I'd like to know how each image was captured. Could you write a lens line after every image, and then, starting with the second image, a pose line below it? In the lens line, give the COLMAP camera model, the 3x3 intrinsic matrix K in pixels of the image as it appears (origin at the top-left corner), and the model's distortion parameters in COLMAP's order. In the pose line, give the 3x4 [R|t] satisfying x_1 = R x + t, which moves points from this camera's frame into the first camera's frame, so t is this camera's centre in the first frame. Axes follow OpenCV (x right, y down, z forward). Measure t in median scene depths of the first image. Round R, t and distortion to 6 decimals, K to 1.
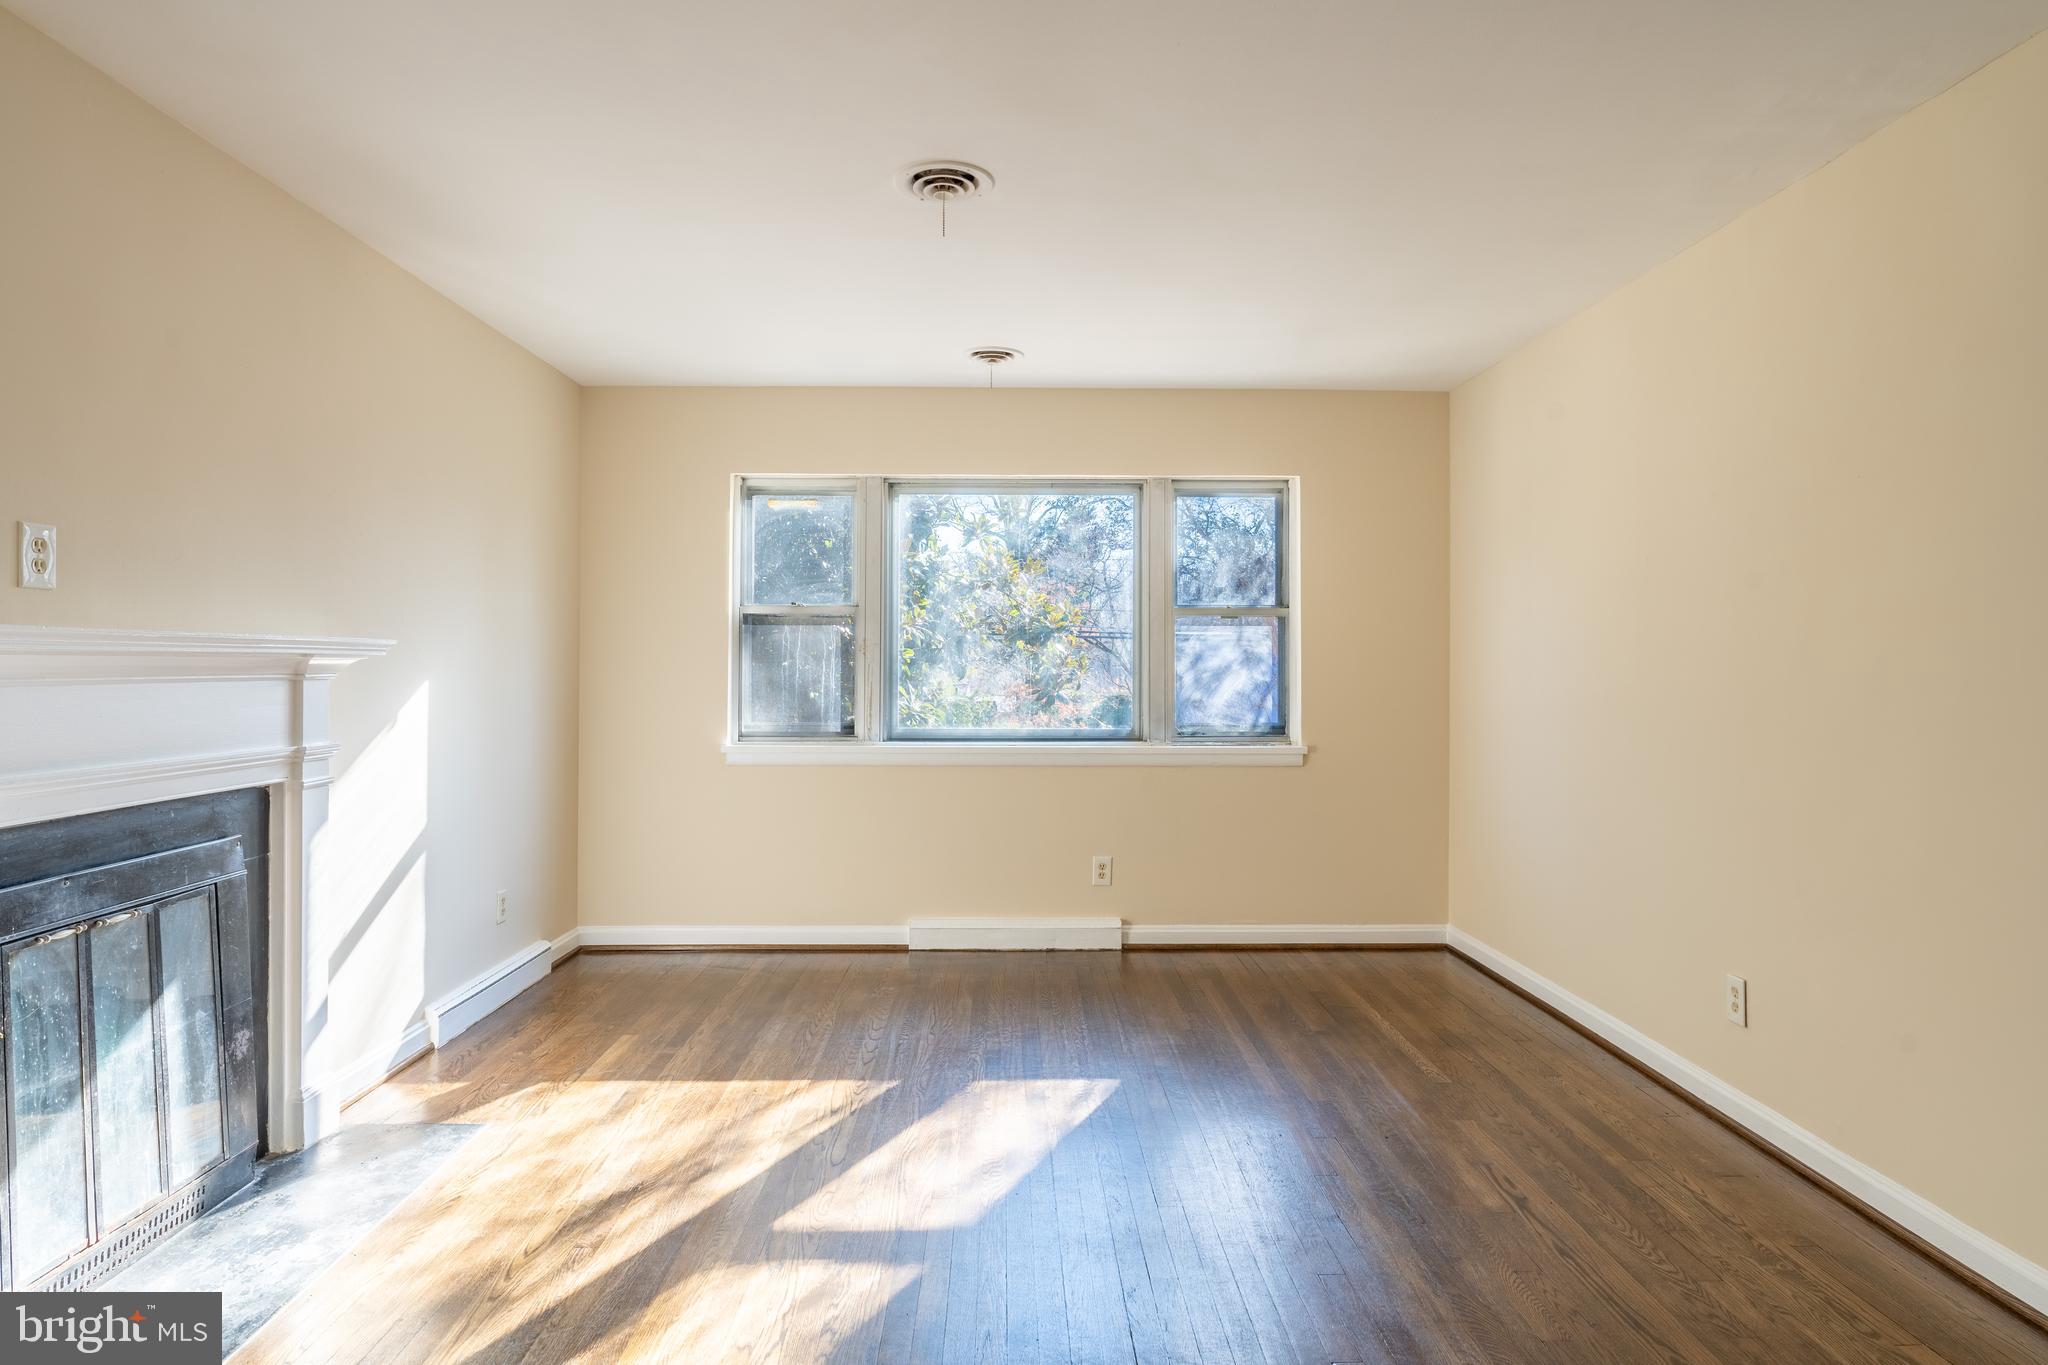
lens RADIAL K [[1159.1, 0, 1023.4], [0, 1159.1, 654.0], [0, 0, 1]] dist [-0.001067, -0.000850]
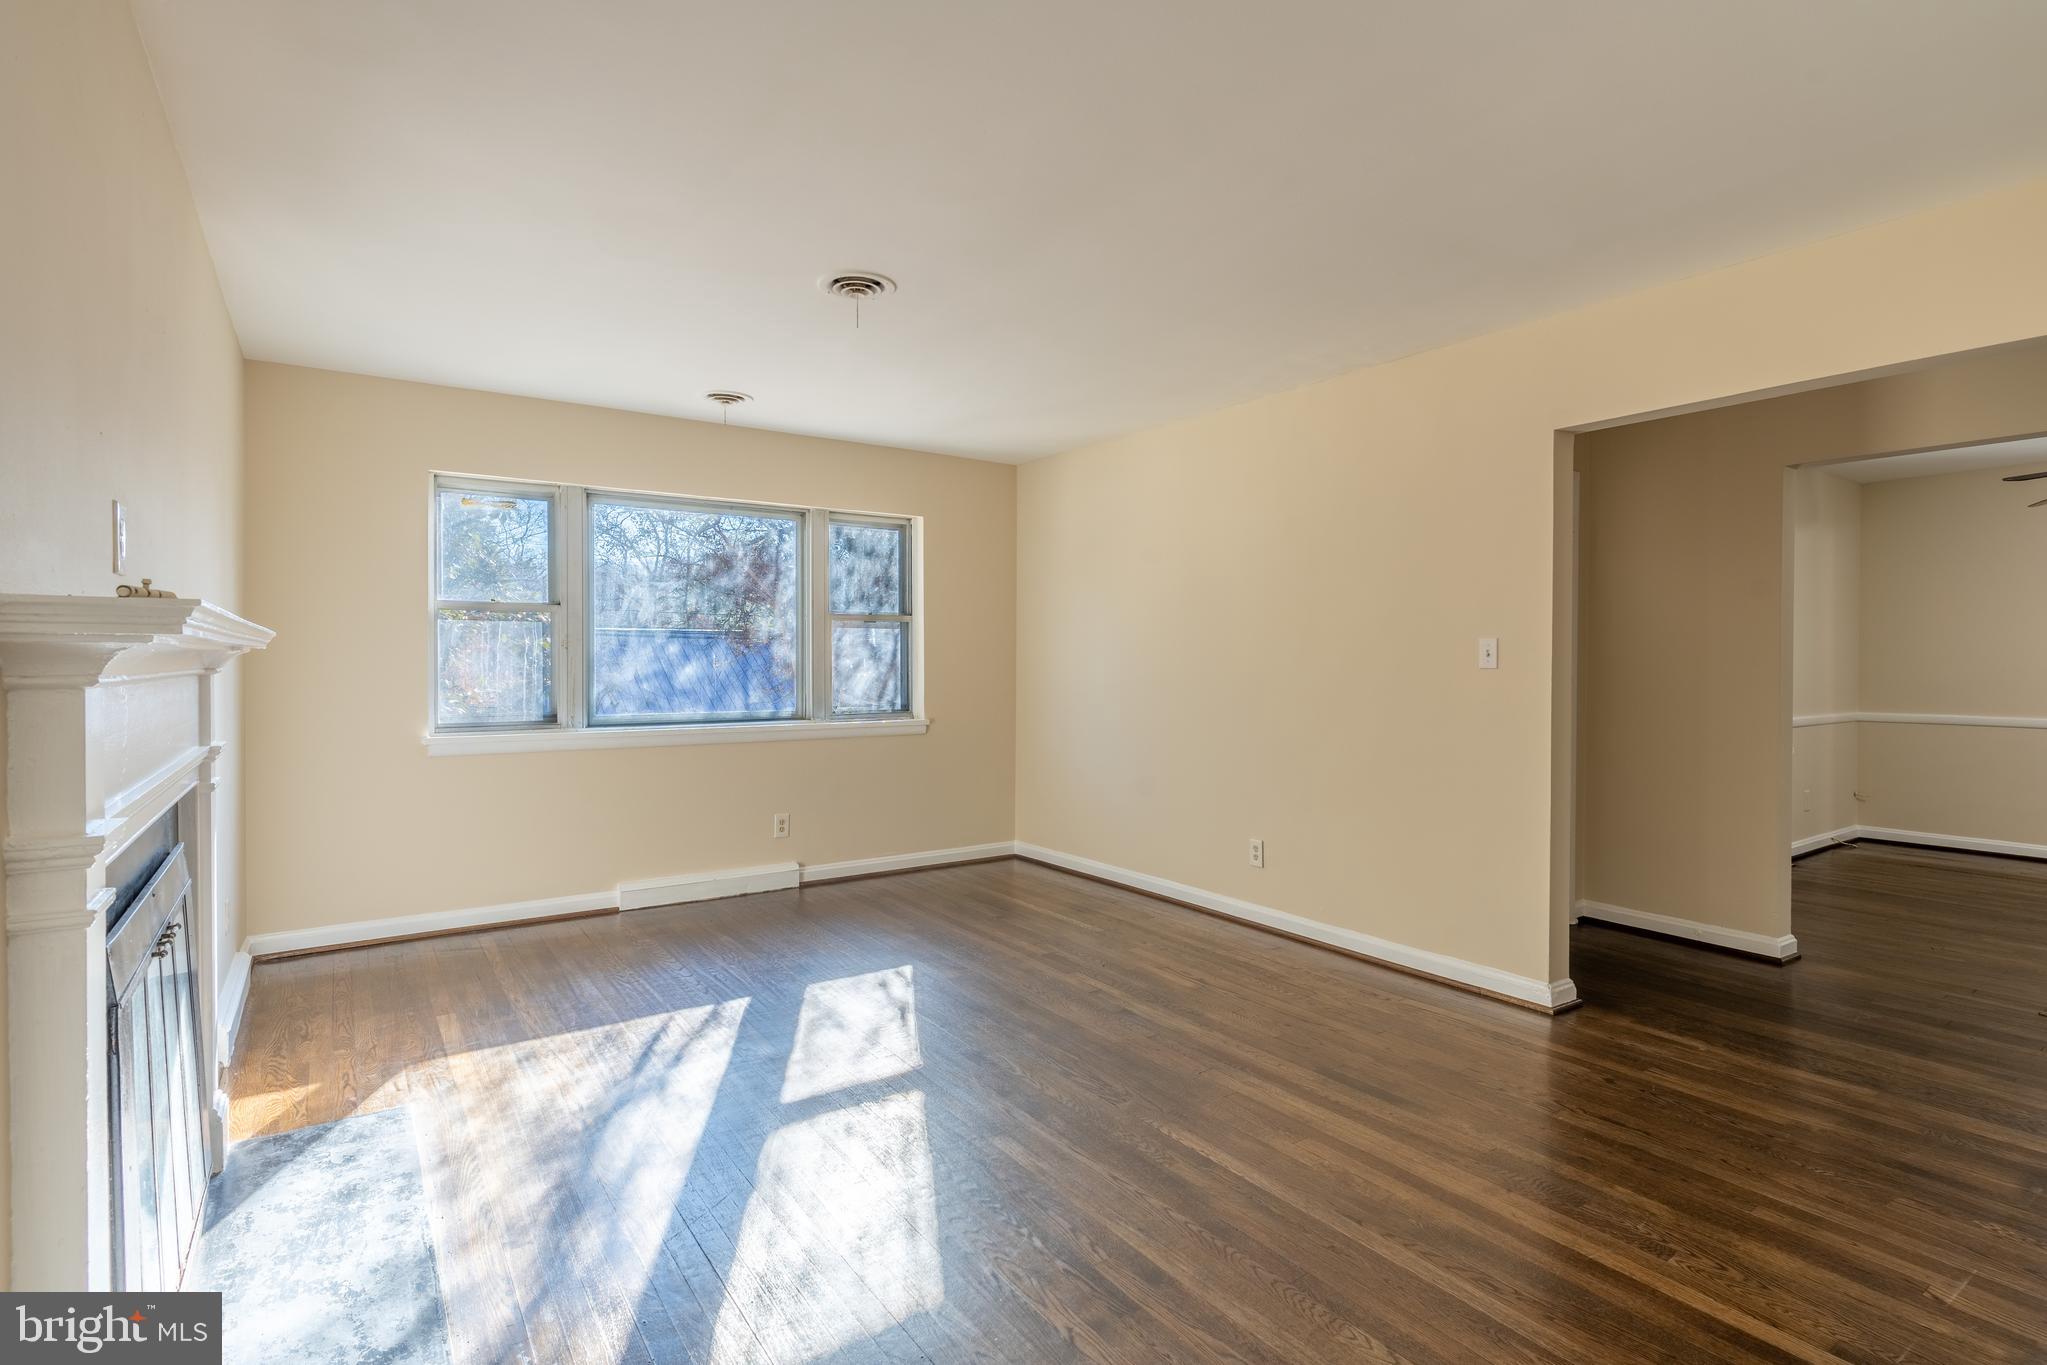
lens RADIAL K [[991.1, 0, 1023.5], [0, 991.1, 682.5], [0, 0, 1]] dist [0.001923, 0.000534]
pose [[0.829521, -0.012929, 0.558326, -0.376535], [-0.005679, 0.999485, 0.031582, -0.000061], [-0.558446, -0.029369, 0.829021, -0.017244]]
